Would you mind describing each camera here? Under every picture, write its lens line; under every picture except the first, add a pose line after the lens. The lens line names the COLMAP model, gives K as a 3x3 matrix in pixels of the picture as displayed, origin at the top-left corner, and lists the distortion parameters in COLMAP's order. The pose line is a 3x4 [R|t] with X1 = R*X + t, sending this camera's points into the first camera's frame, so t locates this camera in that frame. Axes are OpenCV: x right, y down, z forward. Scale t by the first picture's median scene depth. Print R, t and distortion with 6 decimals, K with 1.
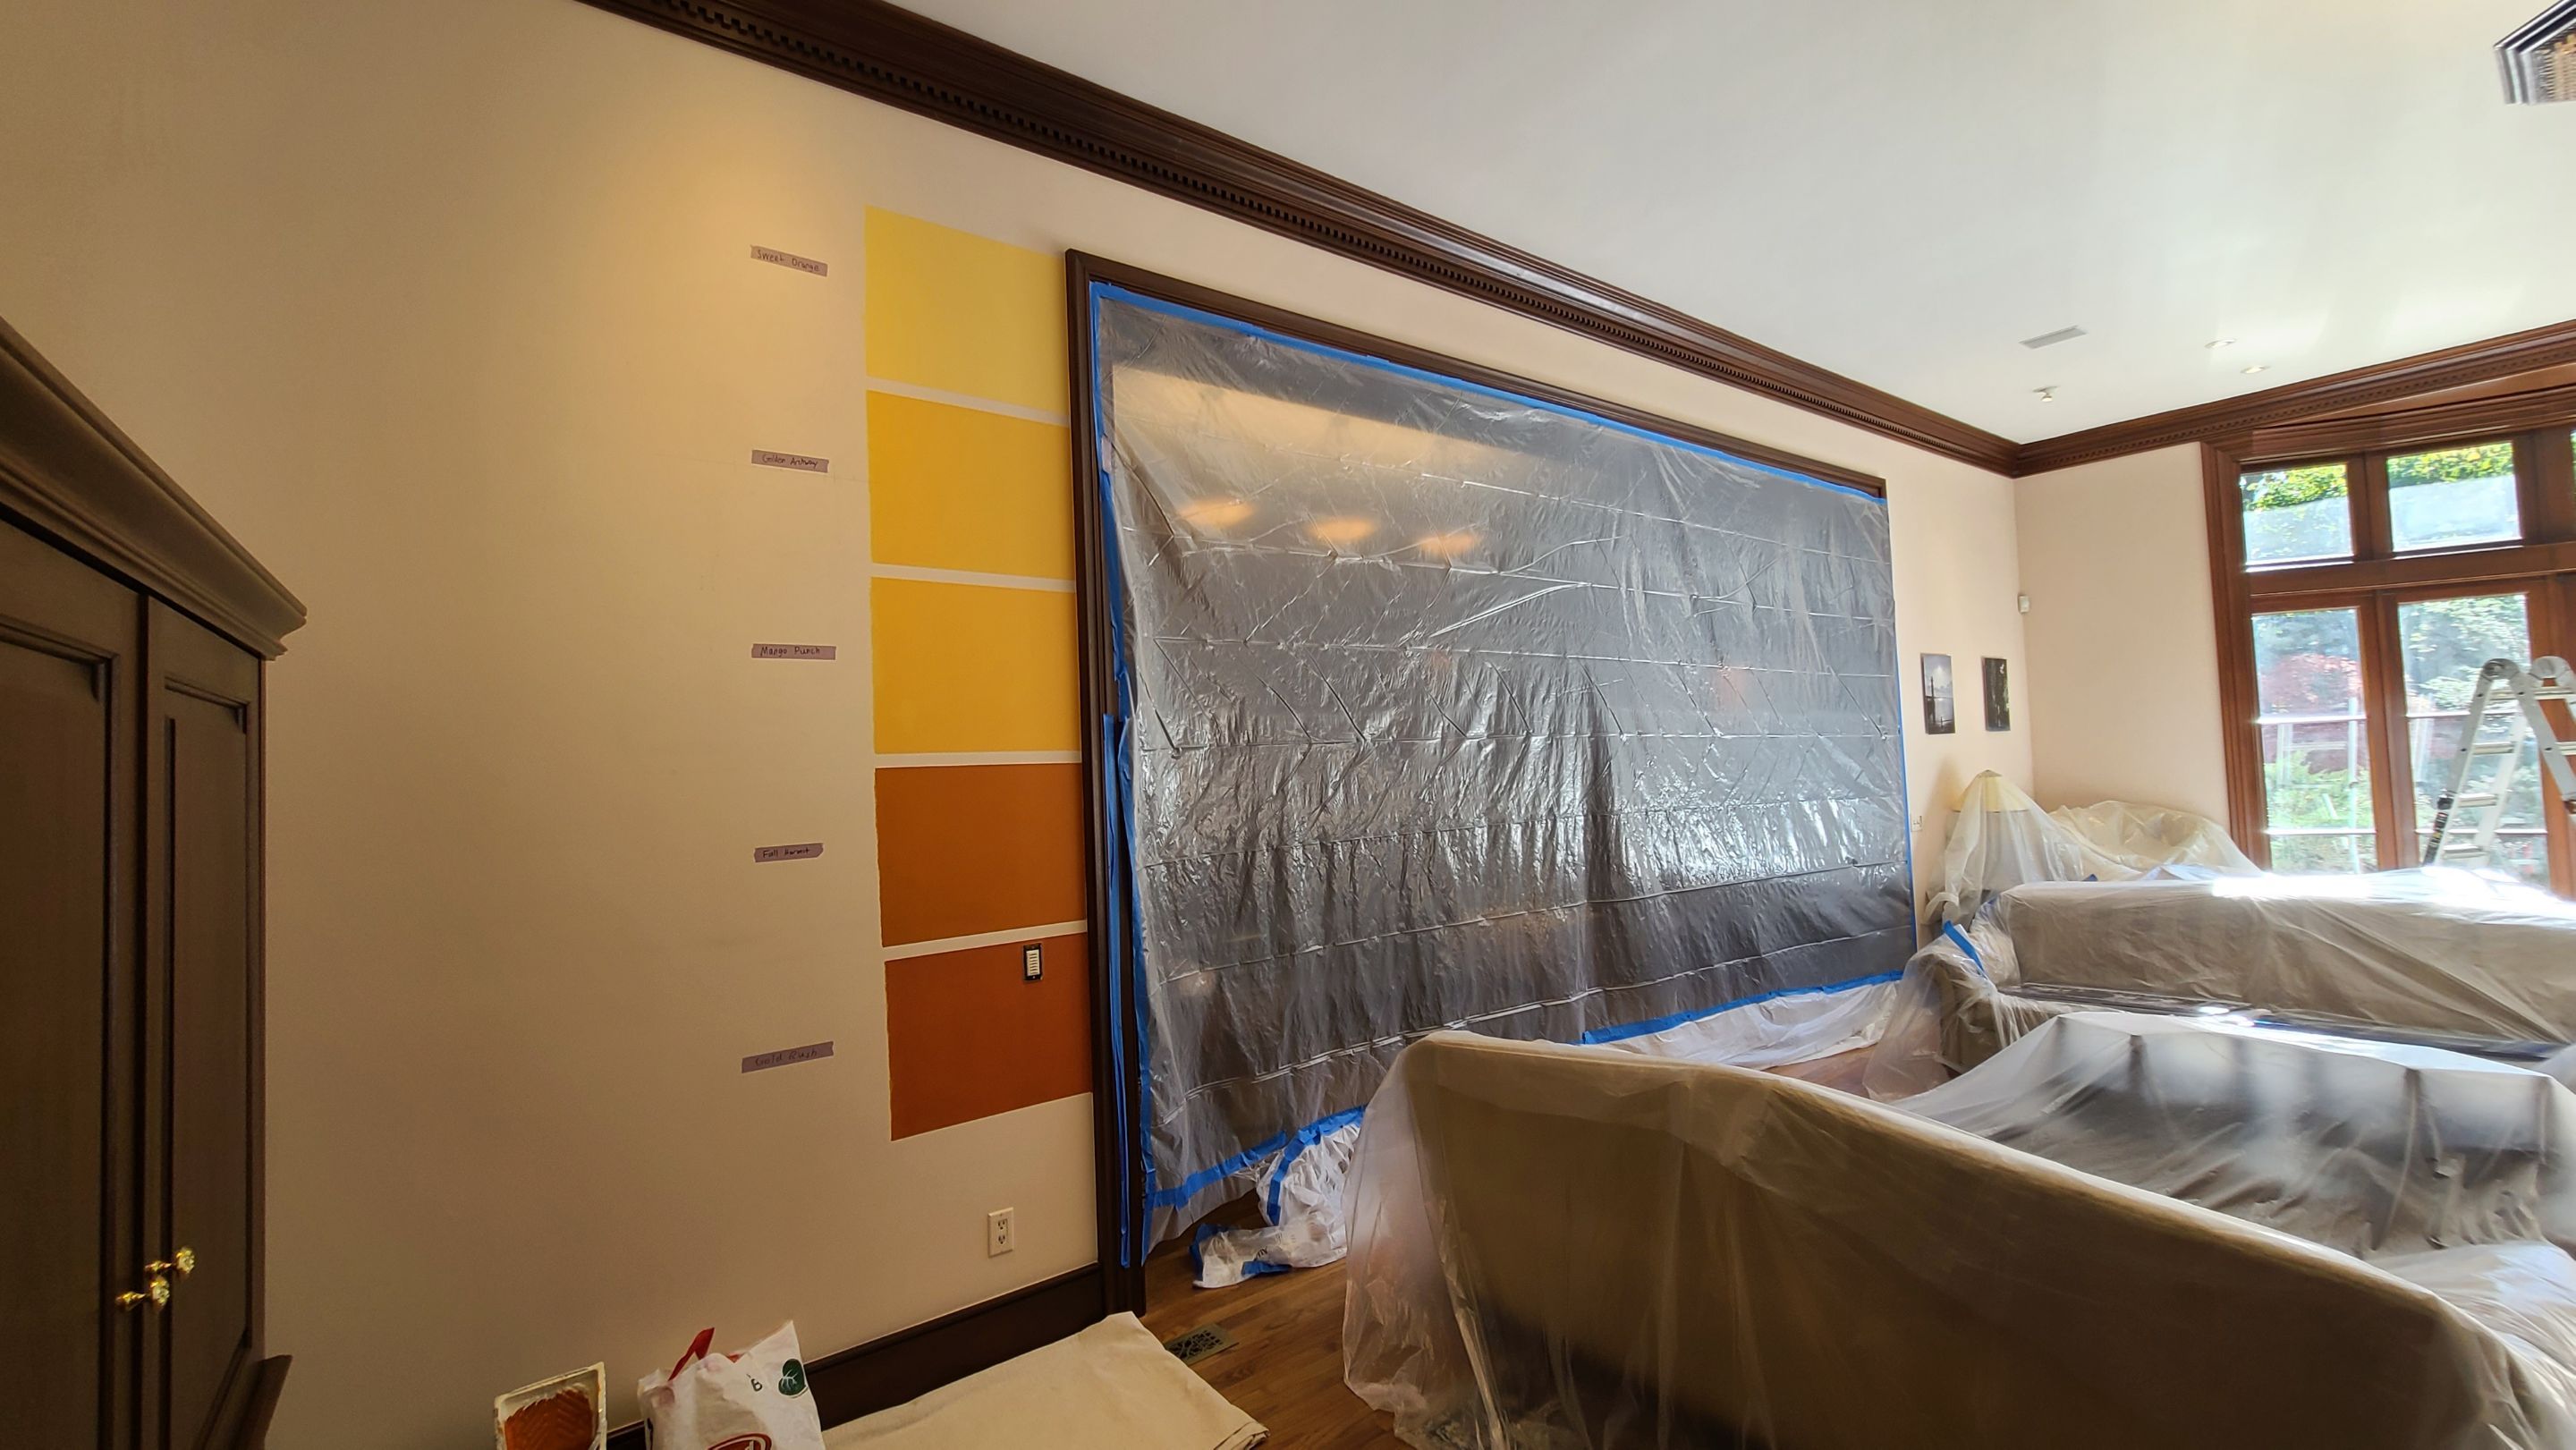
lens RADIAL K [[1058.1, 0, 1291.7], [0, 1058.1, 716.6], [0, 0, 1]] dist [0.000471, 0.000139]
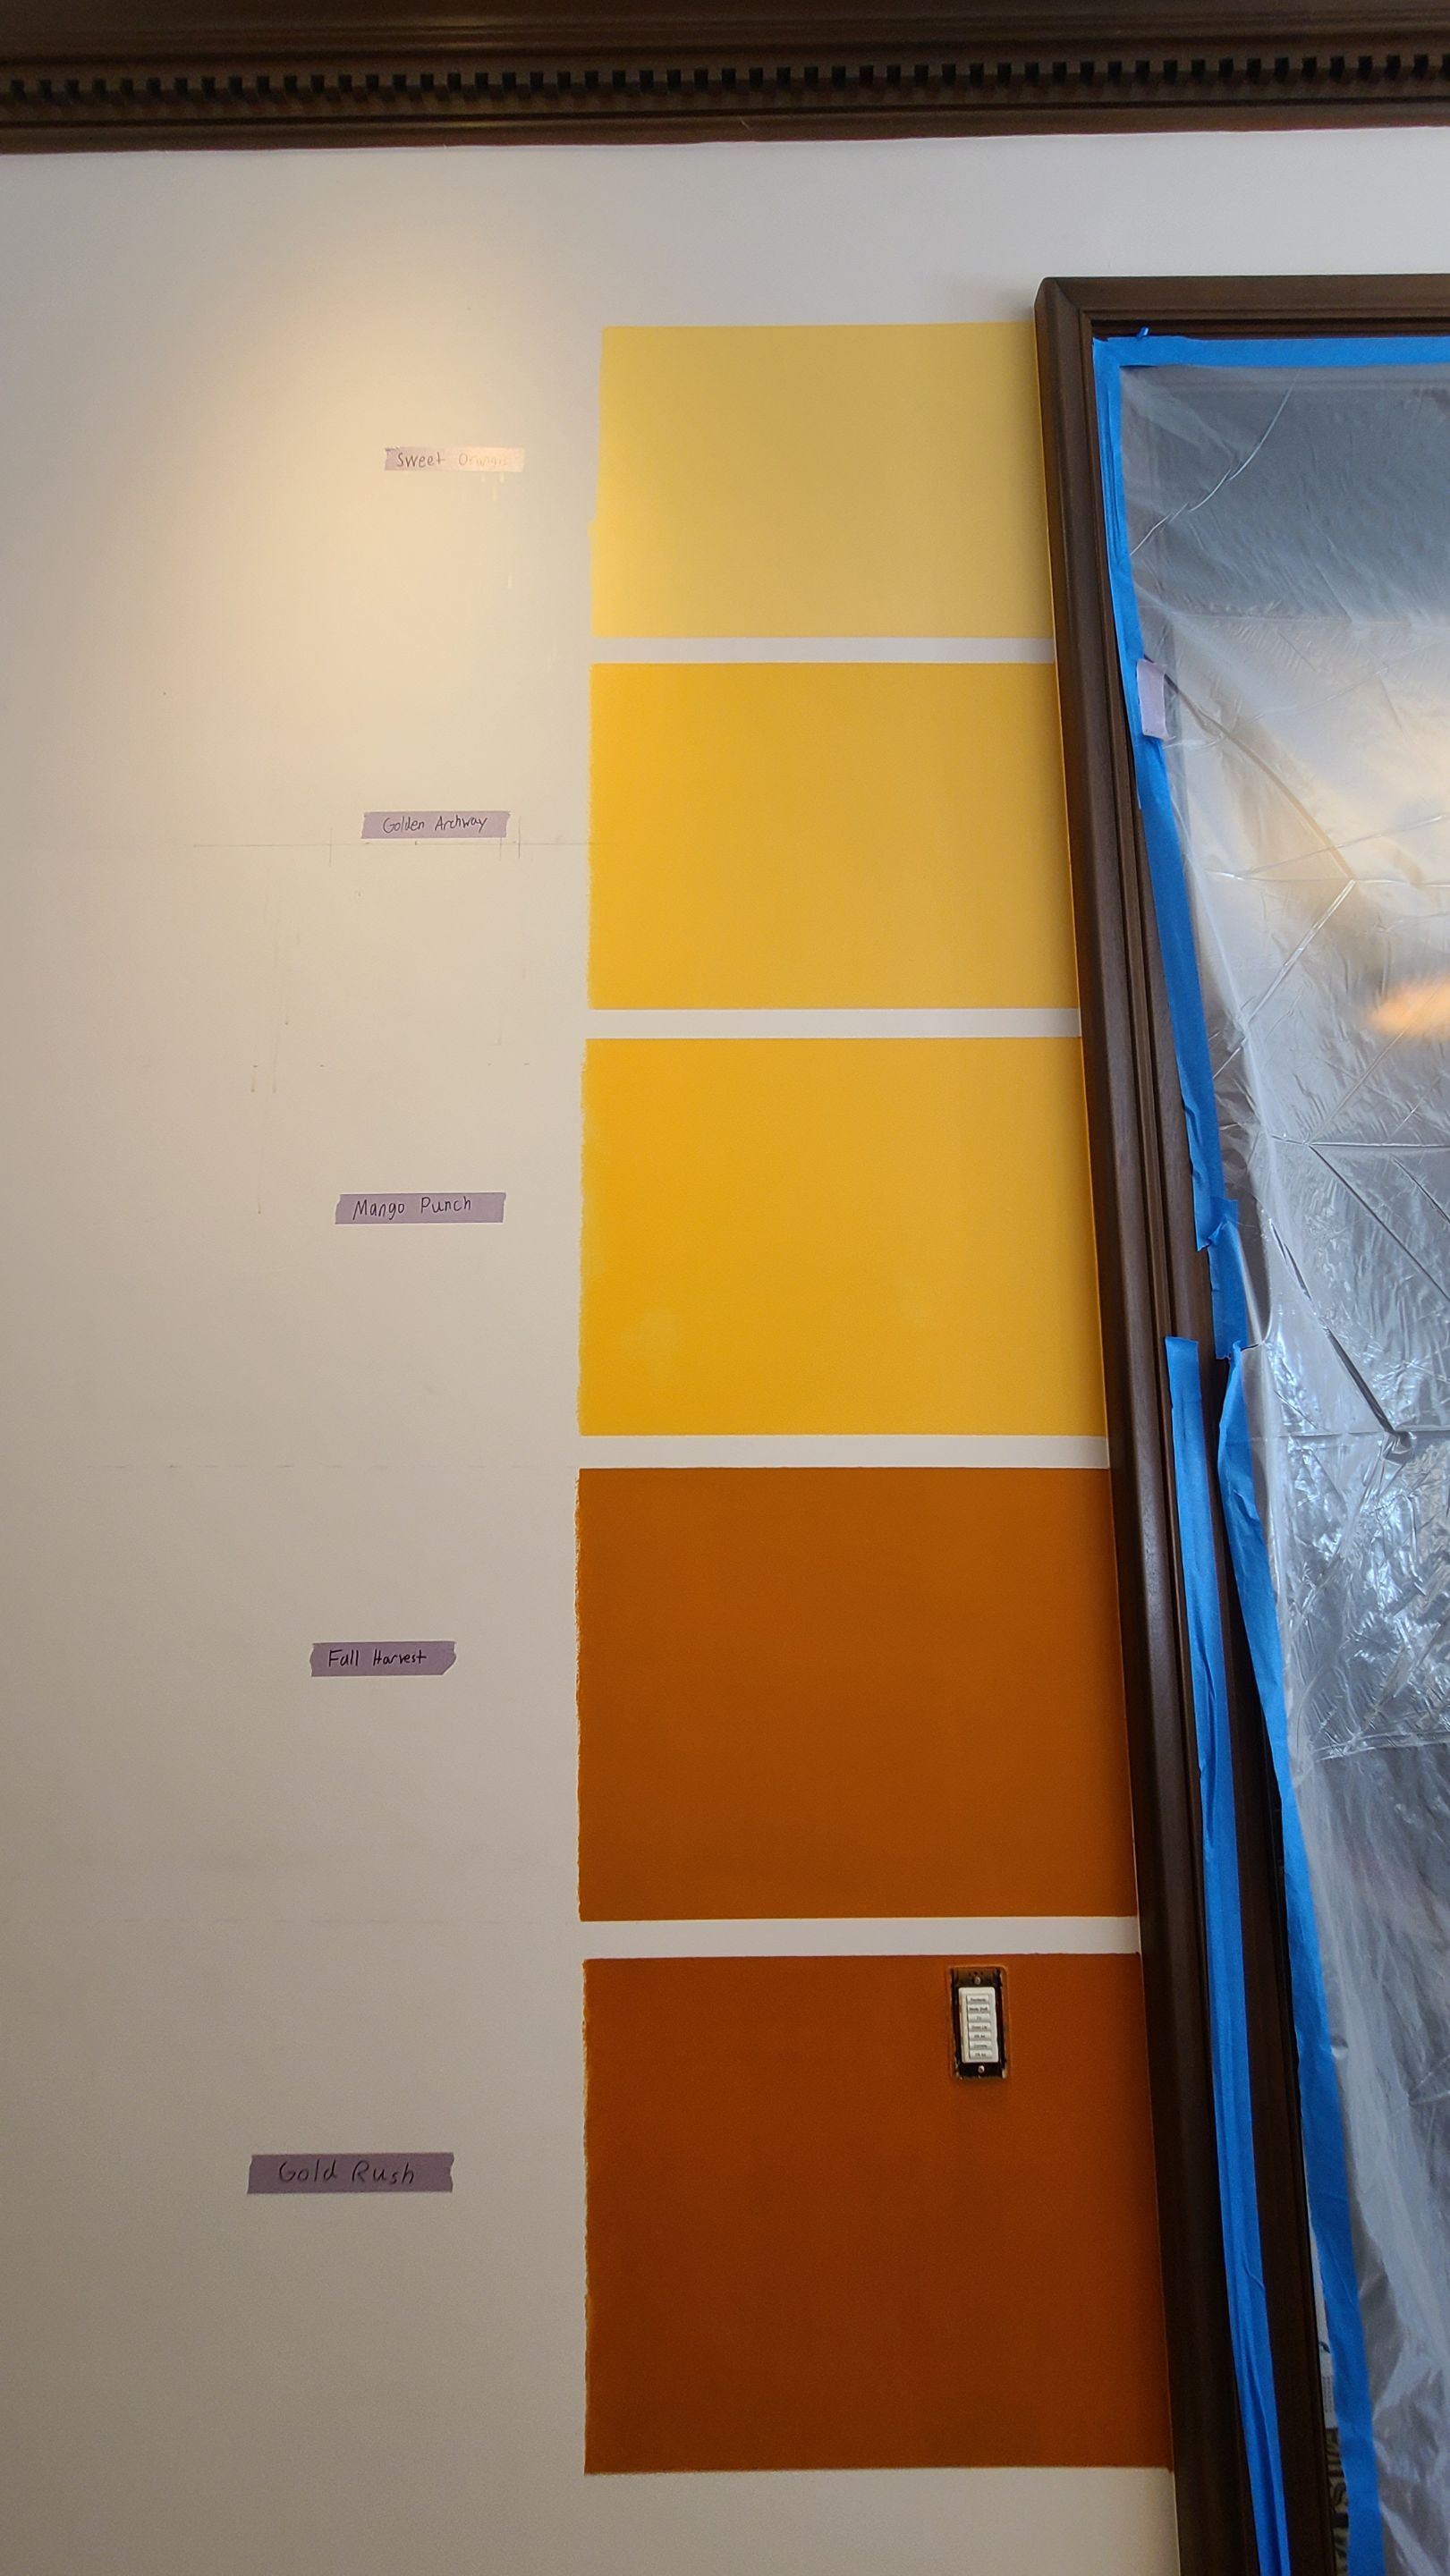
lens RADIAL K [[1058.1, 0, 725.0], [0, 1058.1, 1288.0], [0, 0, 1]] dist [0.000471, 0.000139]
pose [[0.790193, -0.062644, -0.609649, -0.020315], [0.002417, 0.995073, -0.099115, 0.004578], [0.612854, 0.076846, 0.786451, 0.170584]]
